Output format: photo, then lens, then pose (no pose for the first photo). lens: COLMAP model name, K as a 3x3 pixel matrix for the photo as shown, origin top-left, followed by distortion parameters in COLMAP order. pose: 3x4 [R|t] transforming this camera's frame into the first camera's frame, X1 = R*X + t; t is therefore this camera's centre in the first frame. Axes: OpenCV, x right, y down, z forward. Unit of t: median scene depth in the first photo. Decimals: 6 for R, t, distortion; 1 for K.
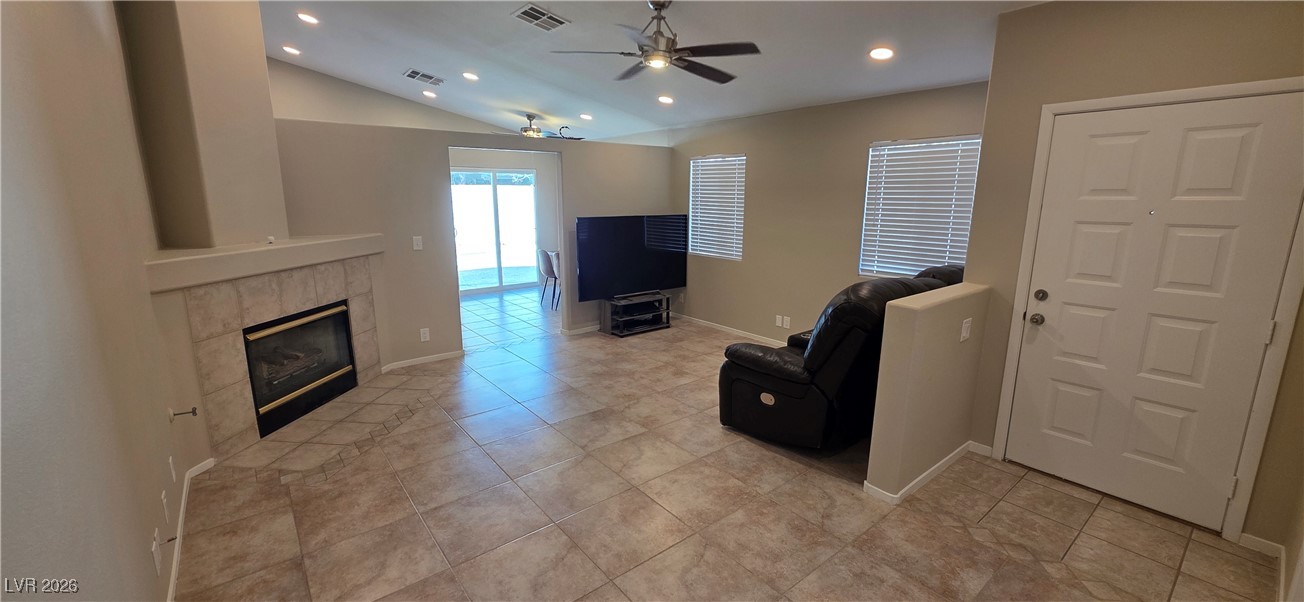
lens RADIAL K [[517.6, 0, 652.0], [0, 517.6, 301.0], [0, 0, 1]] dist [0.001544, -0.000067]
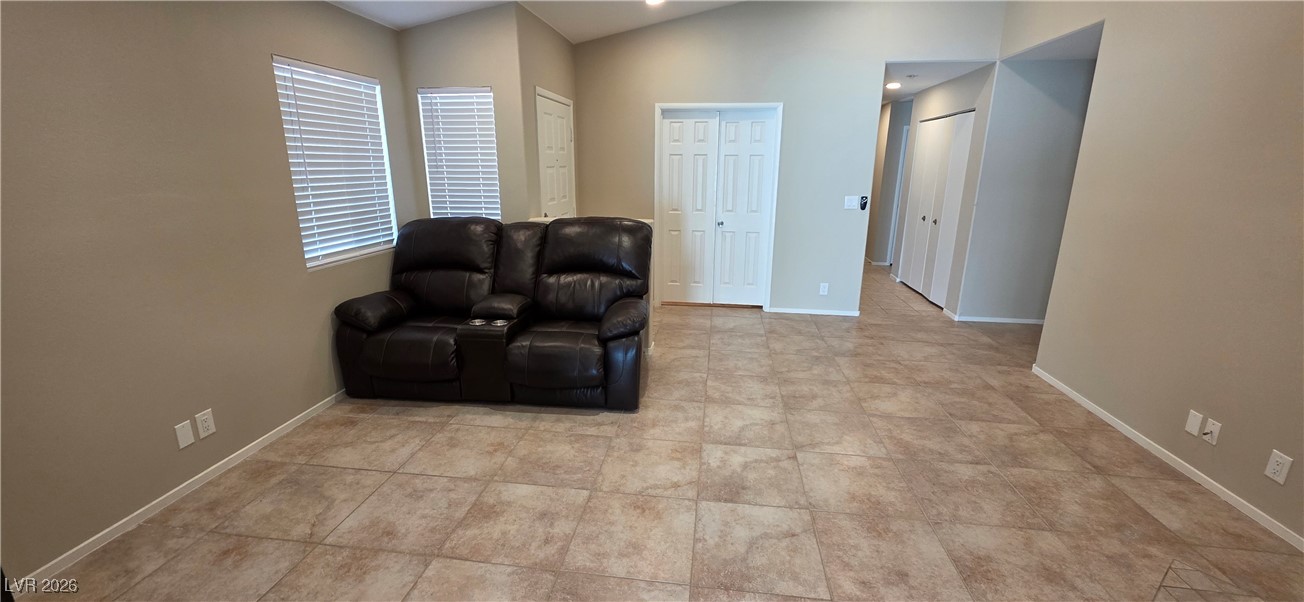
lens RADIAL K [[517.6, 0, 652.0], [0, 517.6, 301.0], [0, 0, 1]] dist [0.001544, -0.000067]
pose [[-0.693858, -0.191206, 0.694263, -0.401915], [0.136883, 0.911506, 0.387839, -0.235049], [-0.706982, 0.364138, -0.606283, 1.262212]]
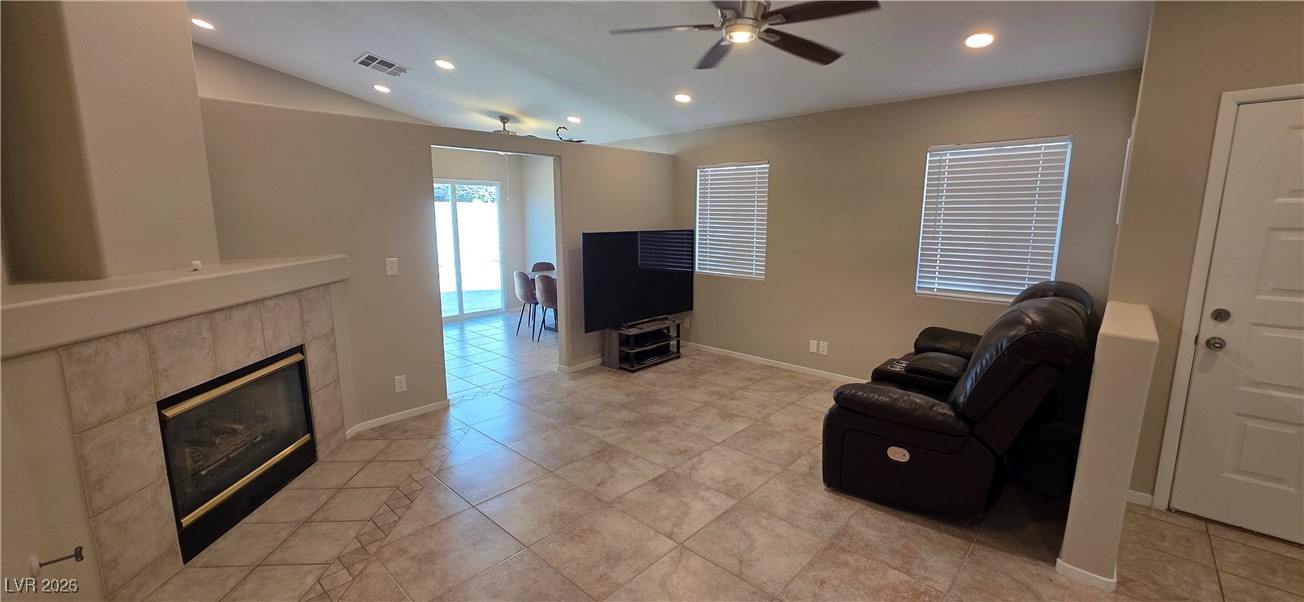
lens RADIAL K [[517.6, 0, 652.0], [0, 517.6, 301.0], [0, 0, 1]] dist [0.001544, -0.000067]
pose [[0.989571, -0.026738, 0.141539, -0.205736], [0.031764, 0.998938, -0.033372, -0.025376], [-0.140497, 0.037520, 0.989370, 0.204568]]
